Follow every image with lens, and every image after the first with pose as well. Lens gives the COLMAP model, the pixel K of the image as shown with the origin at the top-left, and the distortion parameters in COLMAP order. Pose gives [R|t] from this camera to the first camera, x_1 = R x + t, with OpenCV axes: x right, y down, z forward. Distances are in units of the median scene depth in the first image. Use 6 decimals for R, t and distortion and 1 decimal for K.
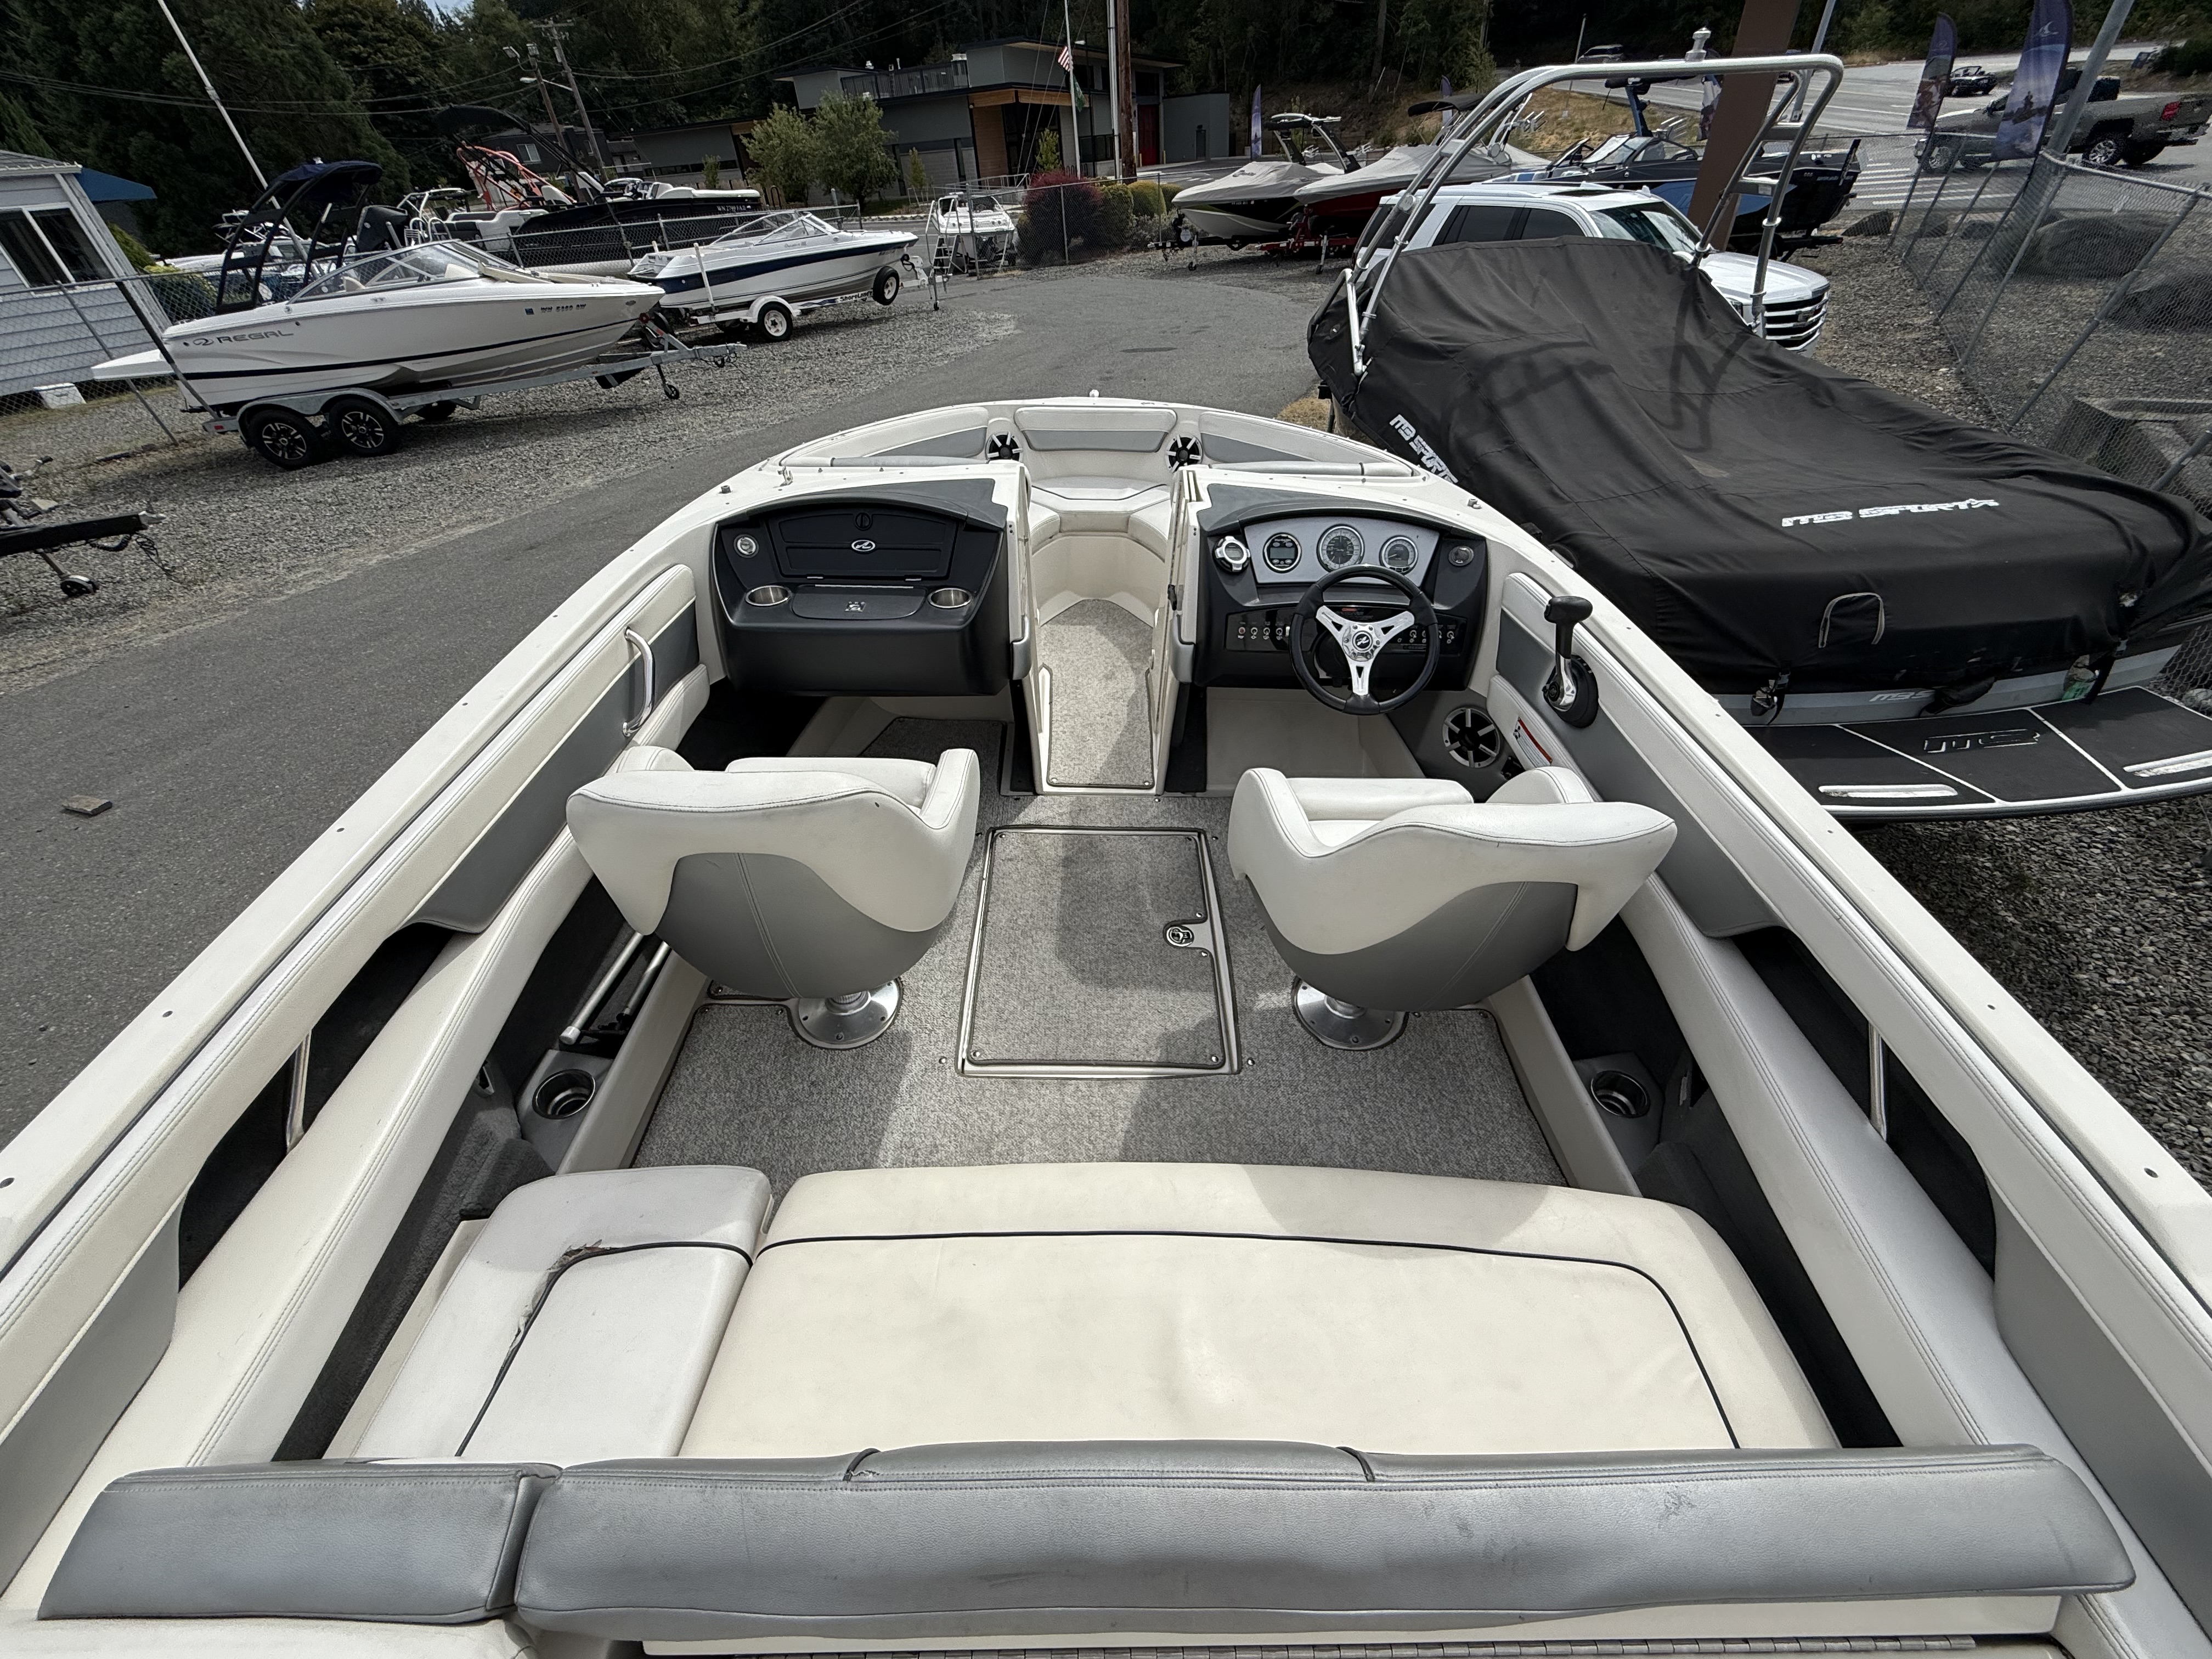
lens RADIAL K [[885.0, 0, 1106.0], [0, 885.0, 828.7], [0, 0, 1]] dist [0.000806, 0.000032]
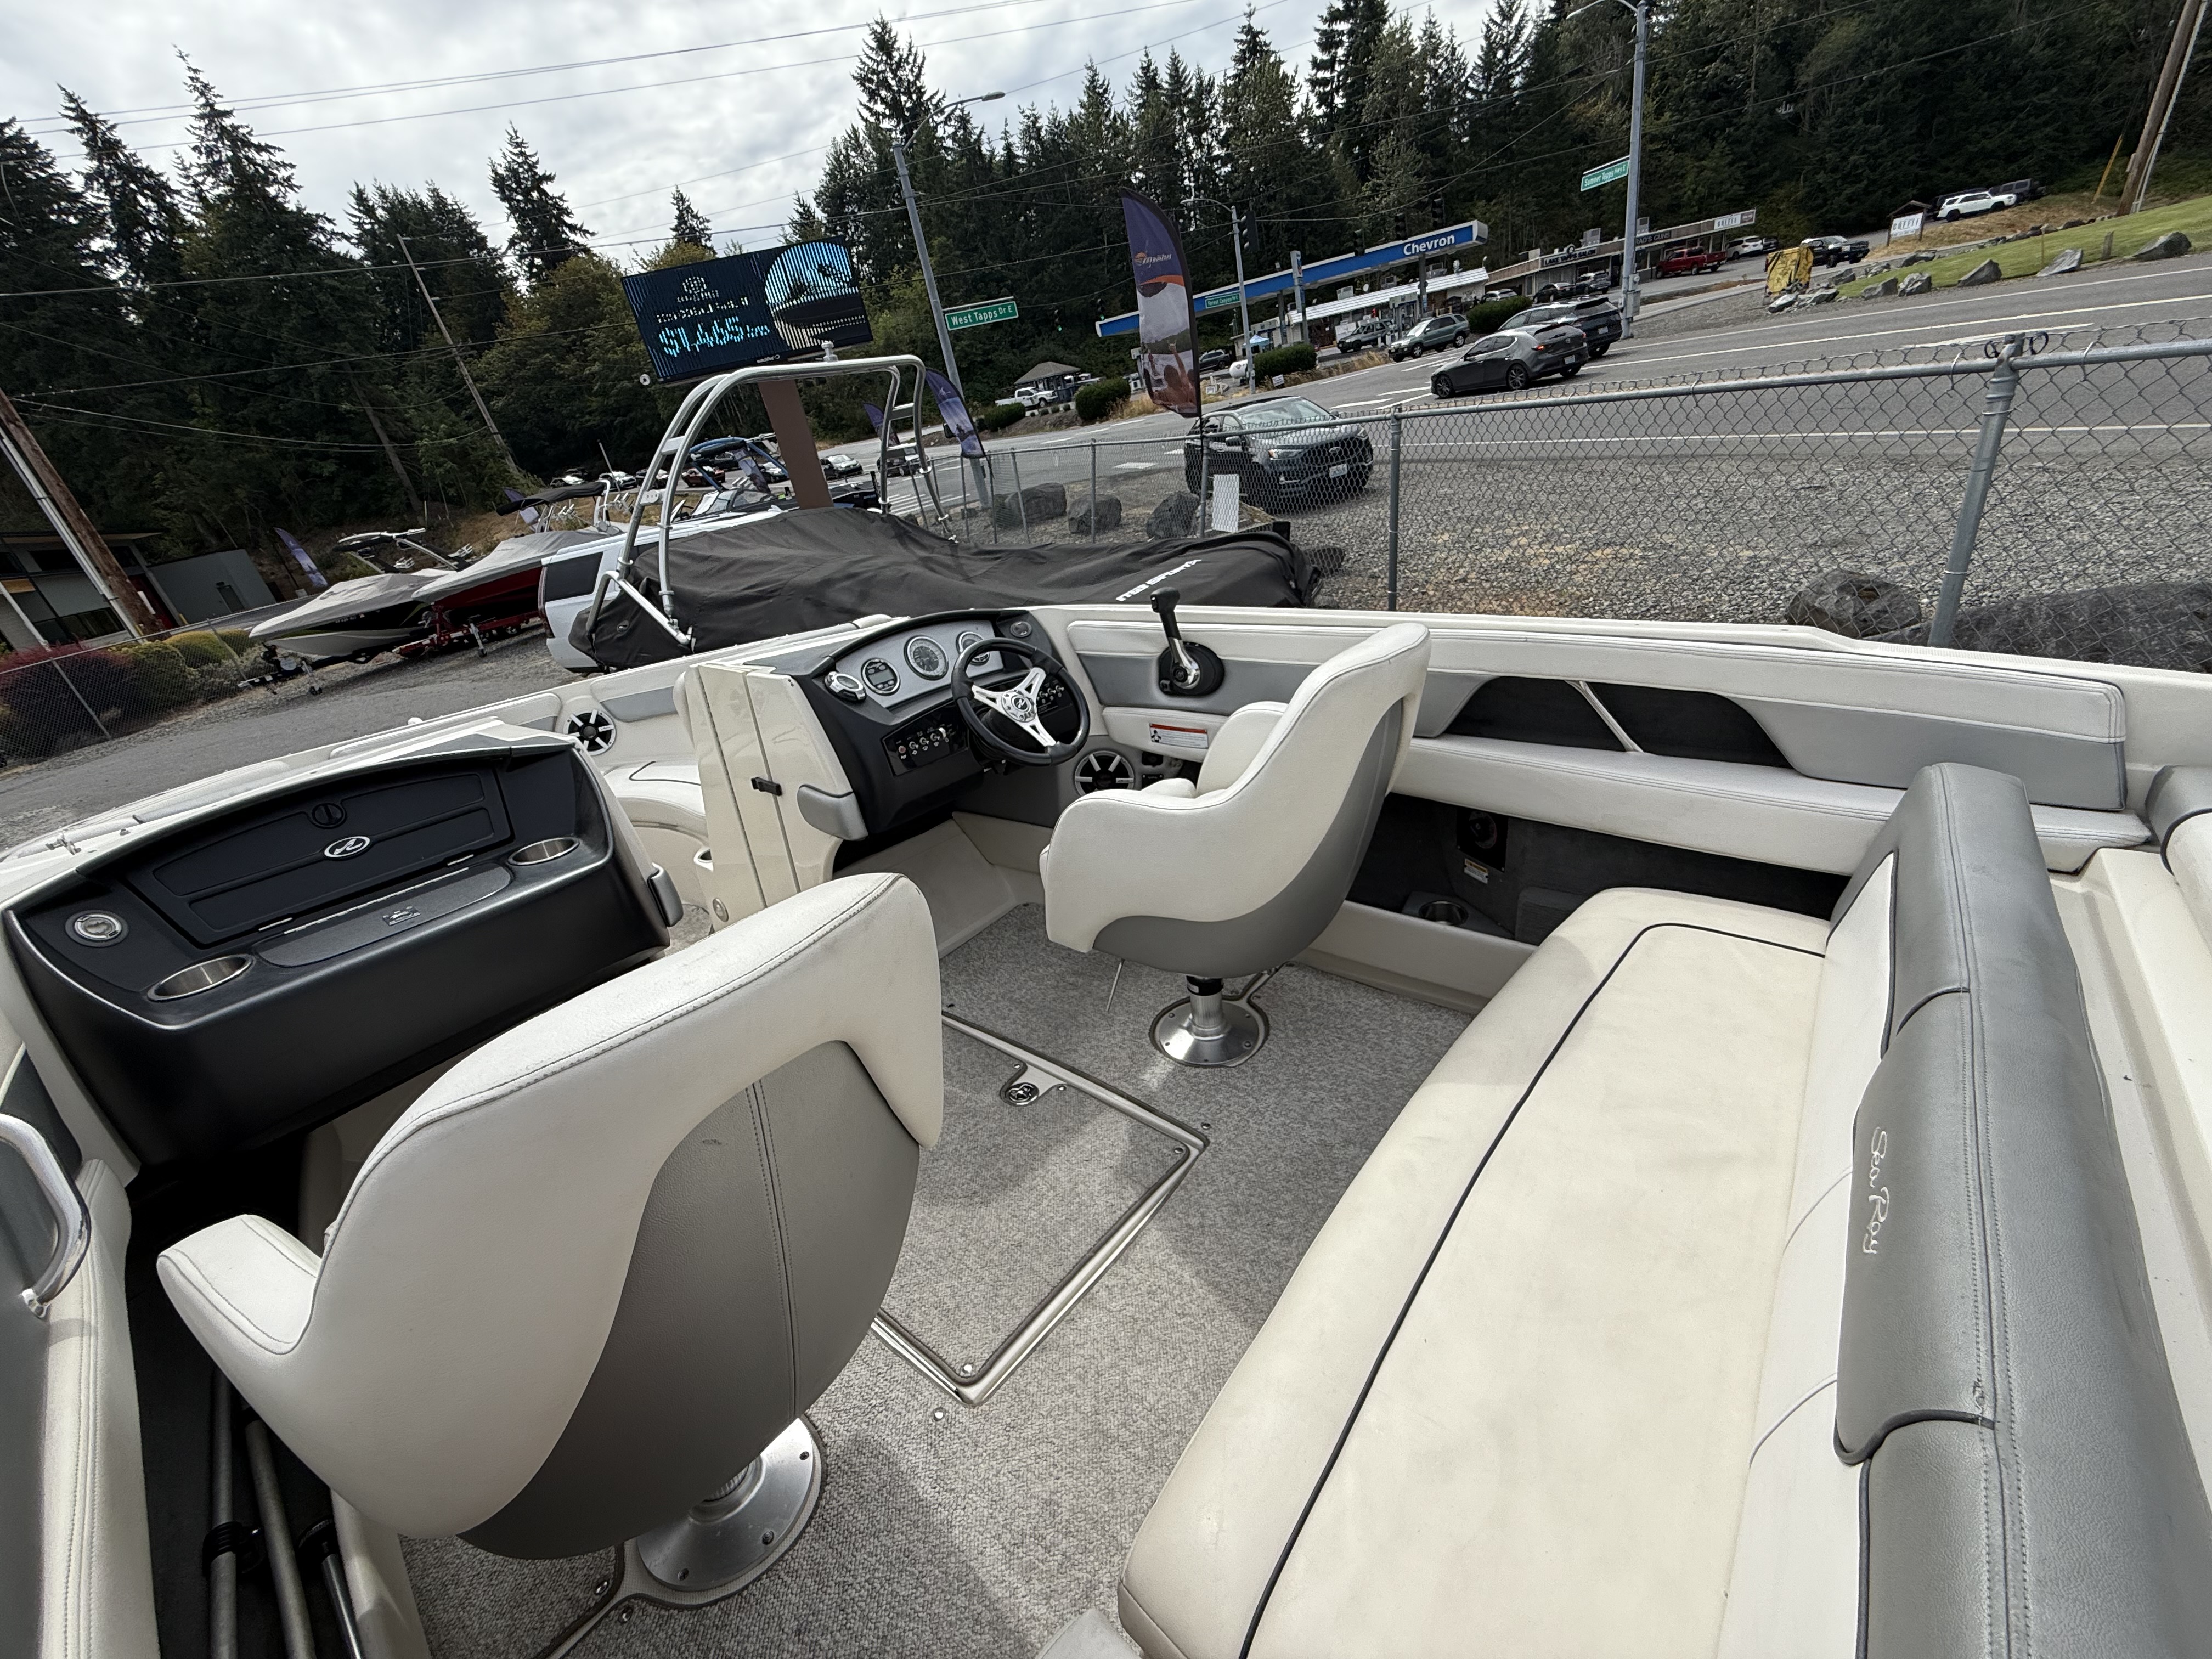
lens RADIAL K [[885.0, 0, 1104.6], [0, 885.0, 827.9], [0, 0, 1]] dist [0.000806, 0.000032]
pose [[0.639754, -0.391265, 0.661533, -0.103308], [0.585165, 0.805994, -0.089194, 0.013049], [-0.498293, 0.444168, 0.744593, 0.076383]]
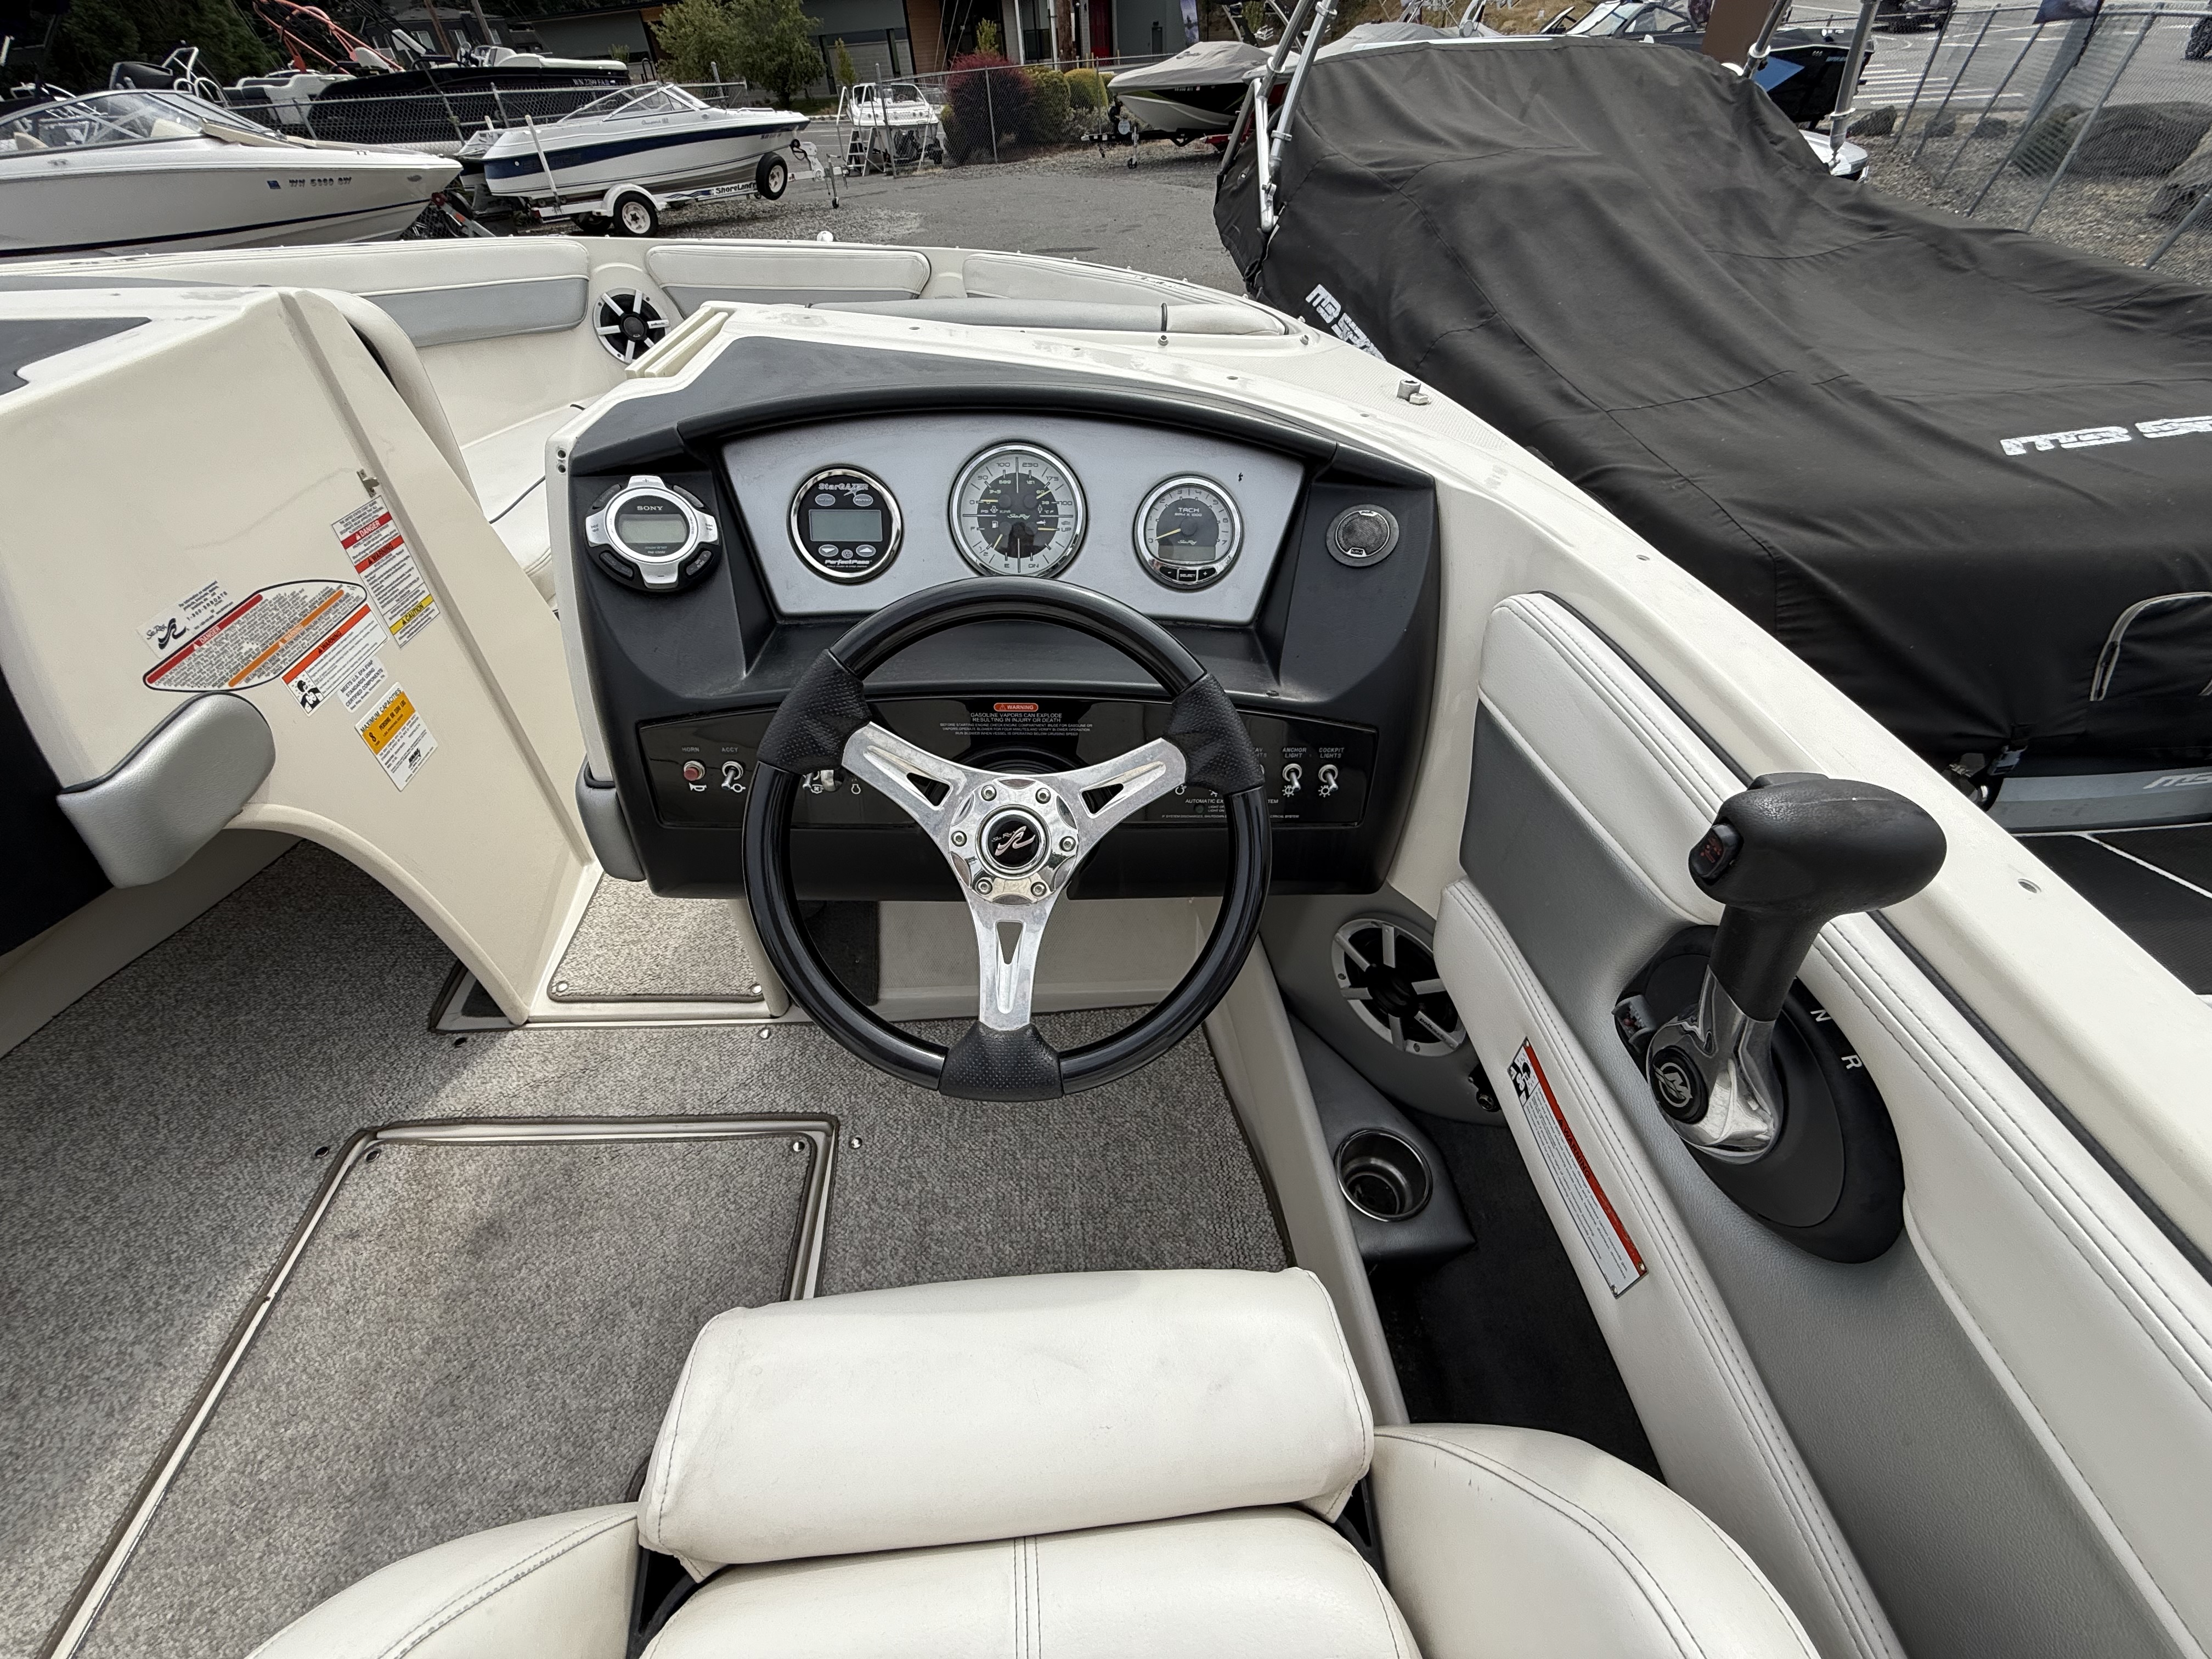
lens RADIAL K [[885.0, 0, 1105.5], [0, 885.0, 829.0], [0, 0, 1]] dist [0.000806, 0.000032]
pose [[0.999266, -0.014127, 0.035597, 0.087724], [0.011847, 0.997913, 0.063471, -0.066248], [-0.036420, -0.063002, 0.997349, 0.199703]]
